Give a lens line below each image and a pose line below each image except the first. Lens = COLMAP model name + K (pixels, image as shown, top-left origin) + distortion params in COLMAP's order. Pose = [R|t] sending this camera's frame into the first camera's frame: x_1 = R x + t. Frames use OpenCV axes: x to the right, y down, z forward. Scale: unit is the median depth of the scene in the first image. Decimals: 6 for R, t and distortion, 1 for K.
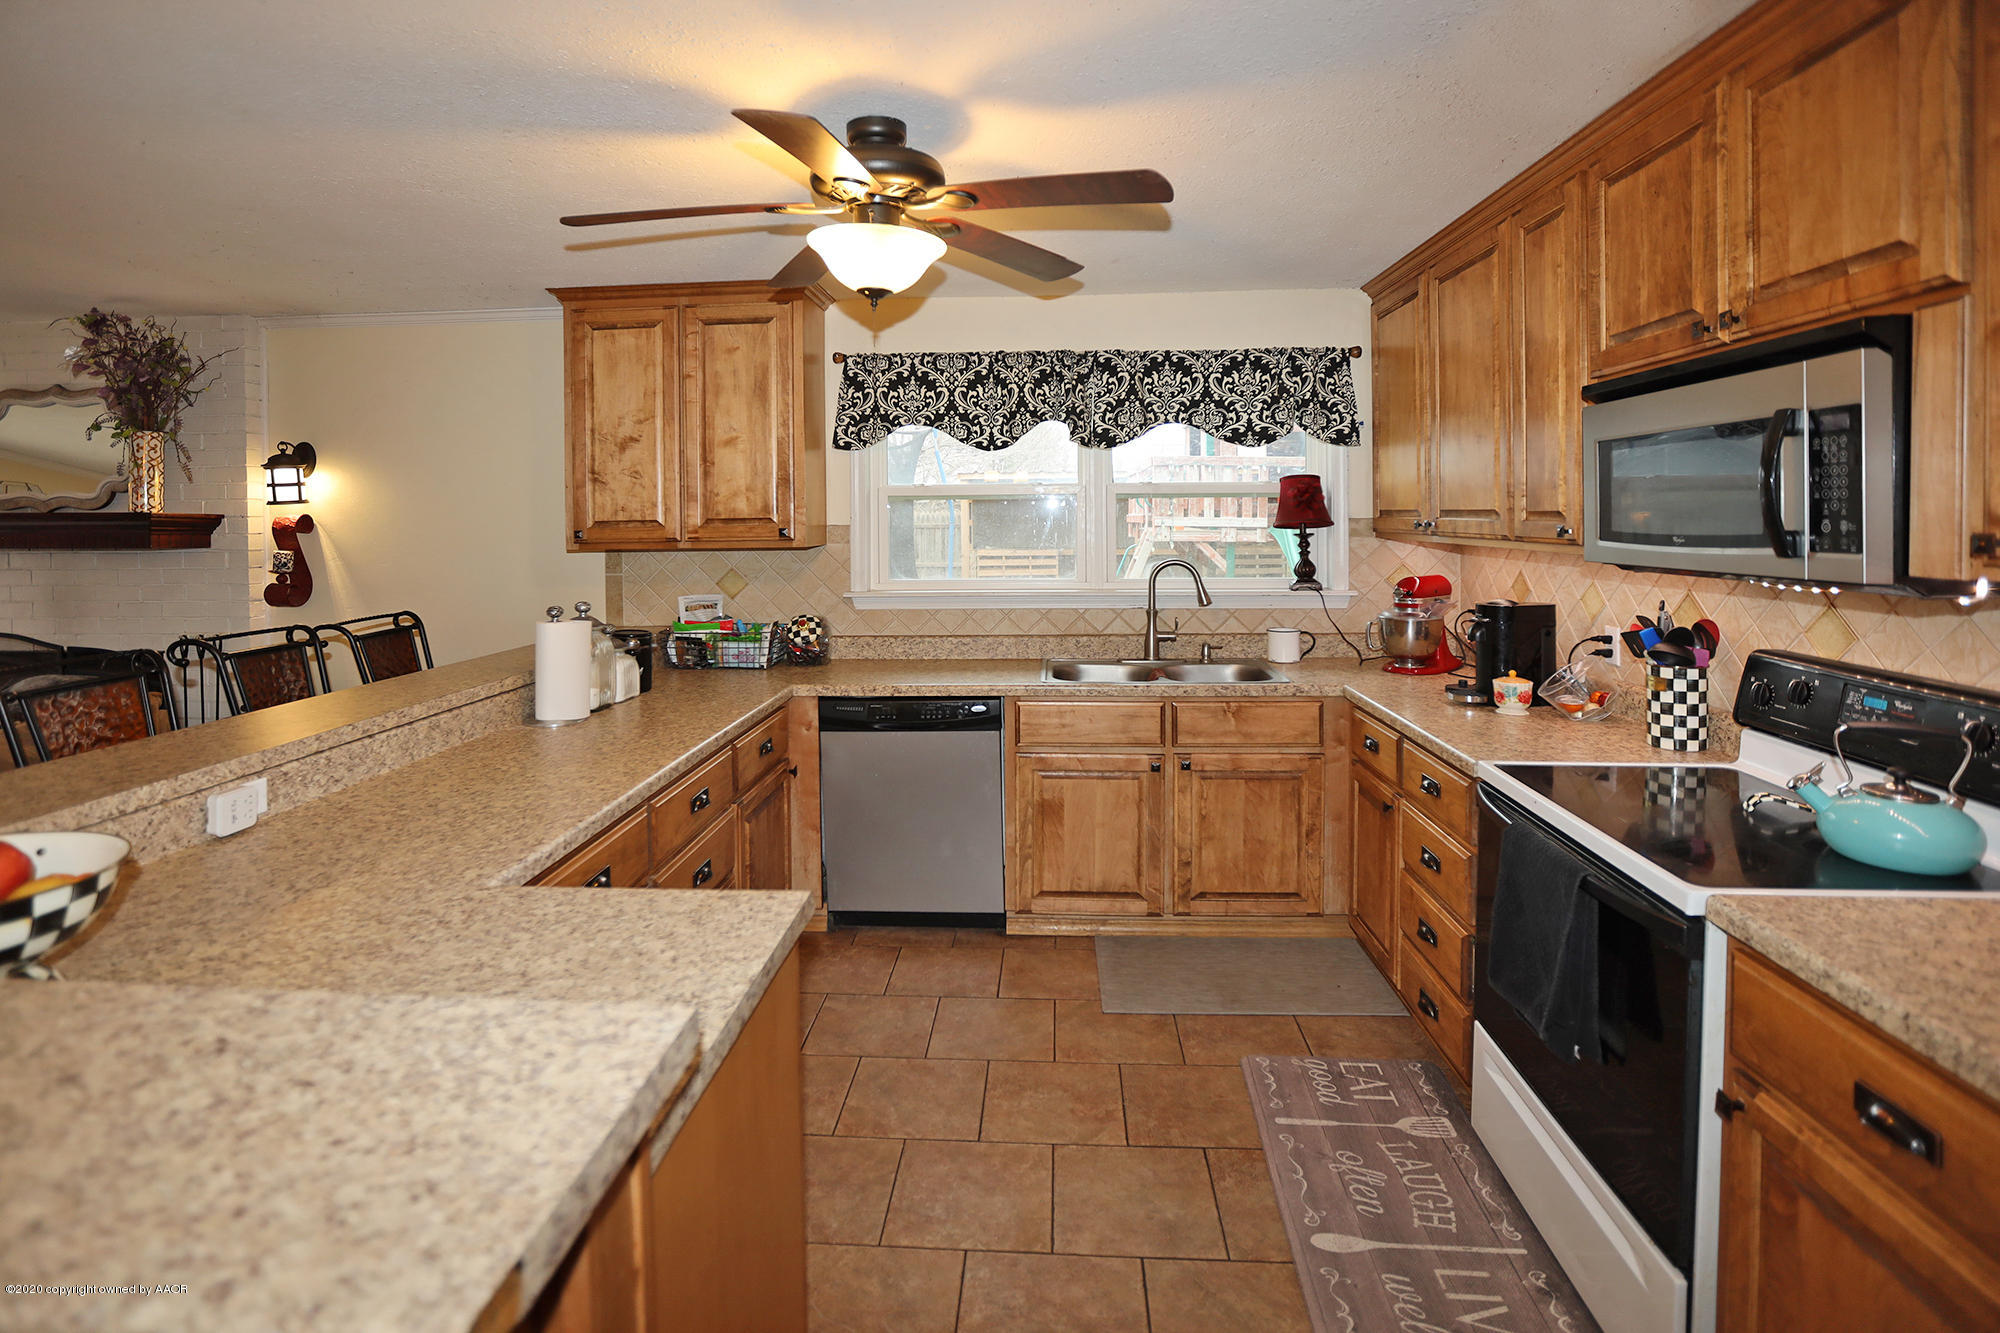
lens RADIAL K [[969.2, 0, 1005.3], [0, 969.2, 615.8], [0, 0, 1]] dist [-0.046944, 0.015129]
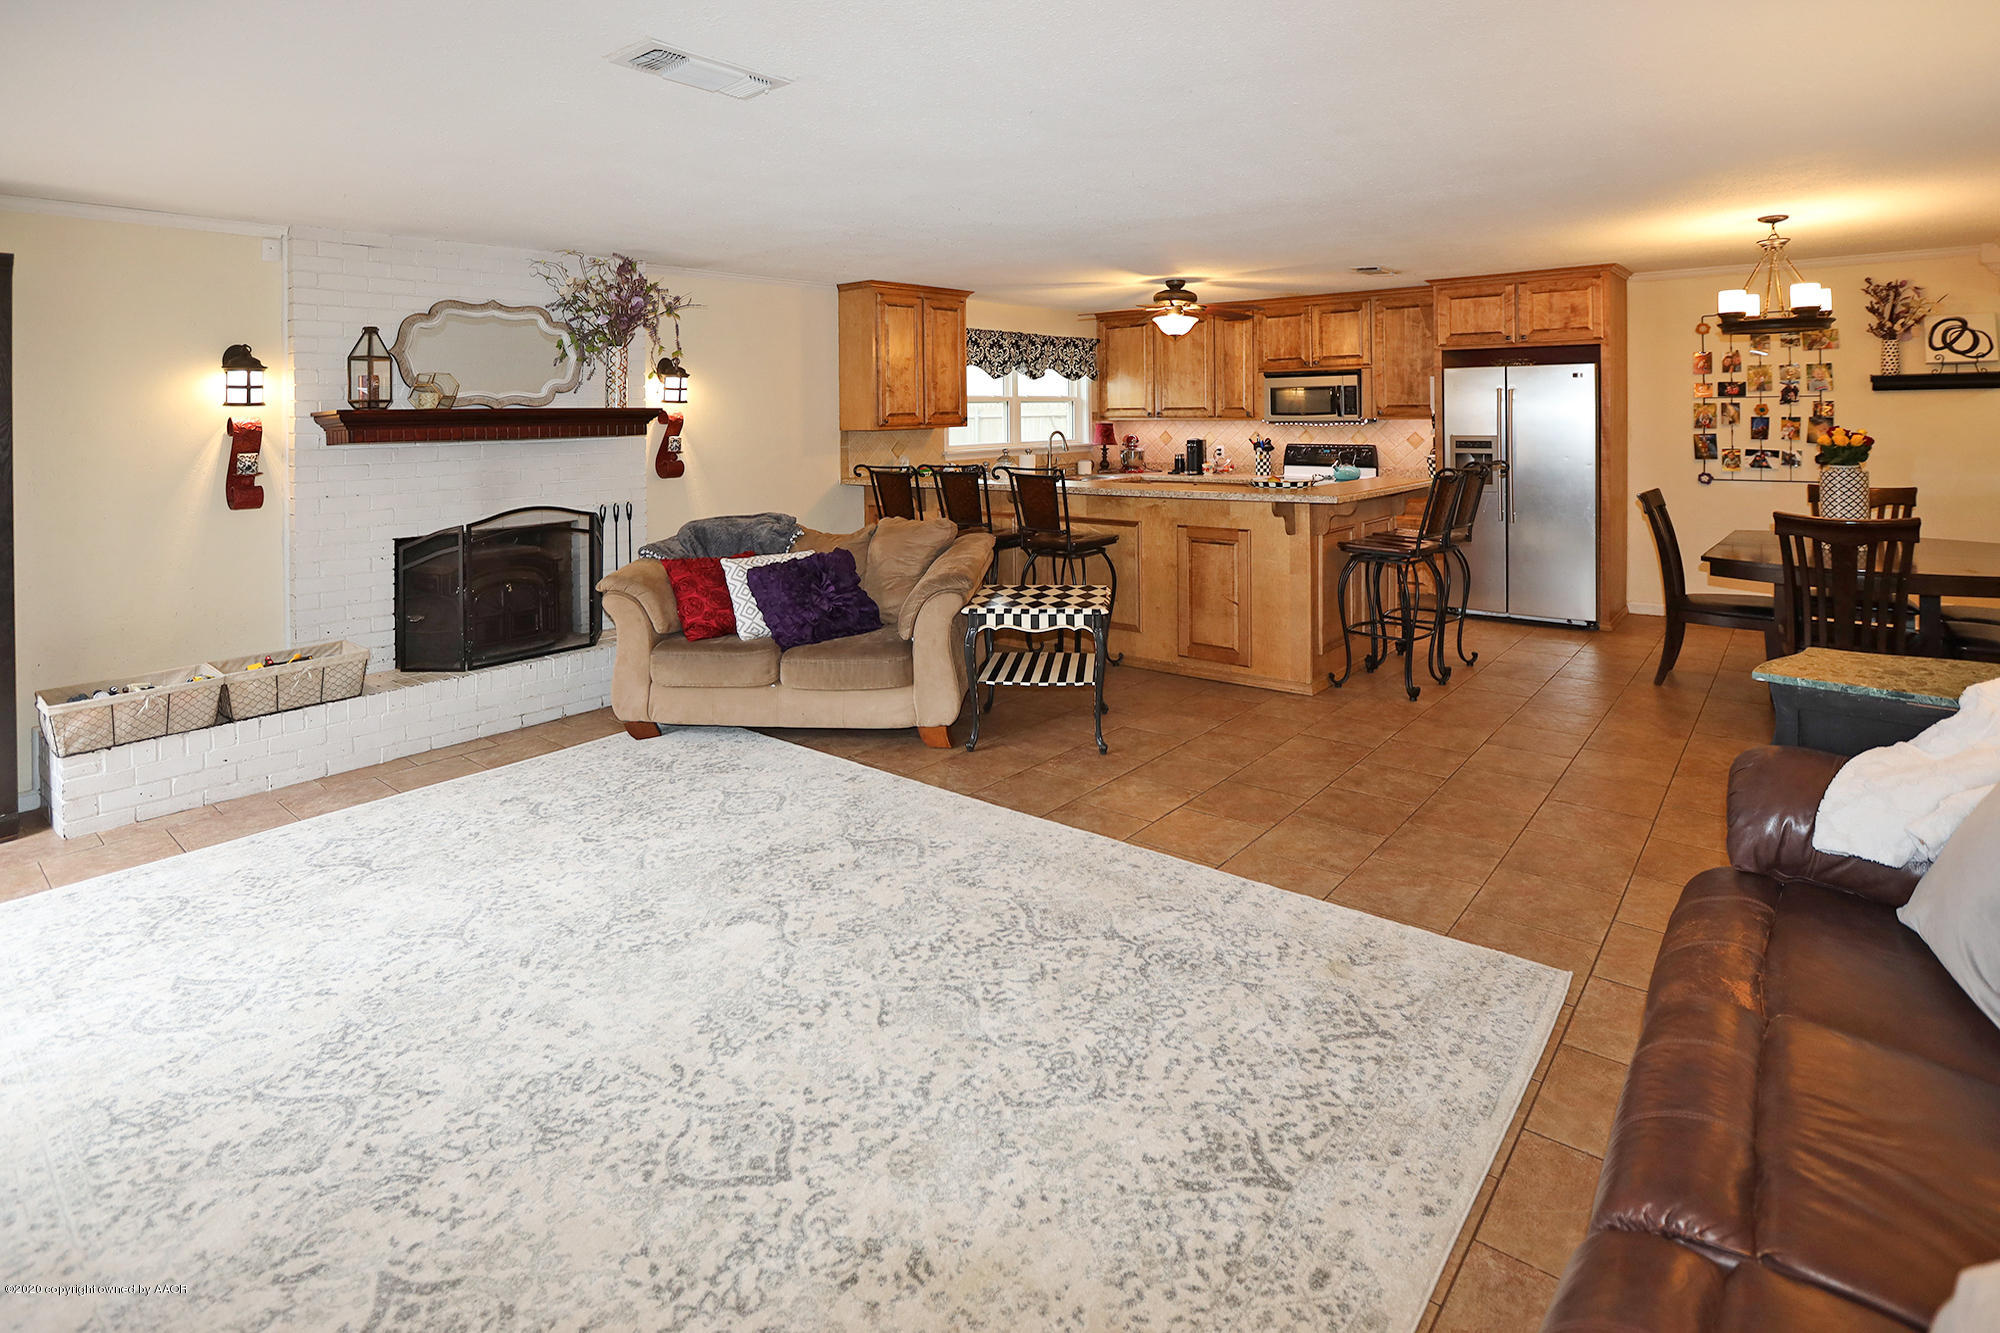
lens RADIAL K [[1019.0, 0, 1000.5], [0, 1019.0, 592.0], [0, 0, 1]] dist [-0.050846, 0.018414]
pose [[0.589367, -0.141843, 0.795316, -1.769941], [0.095643, 0.989793, 0.105651, 0.045634], [-0.802184, 0.013799, 0.596918, -0.269589]]
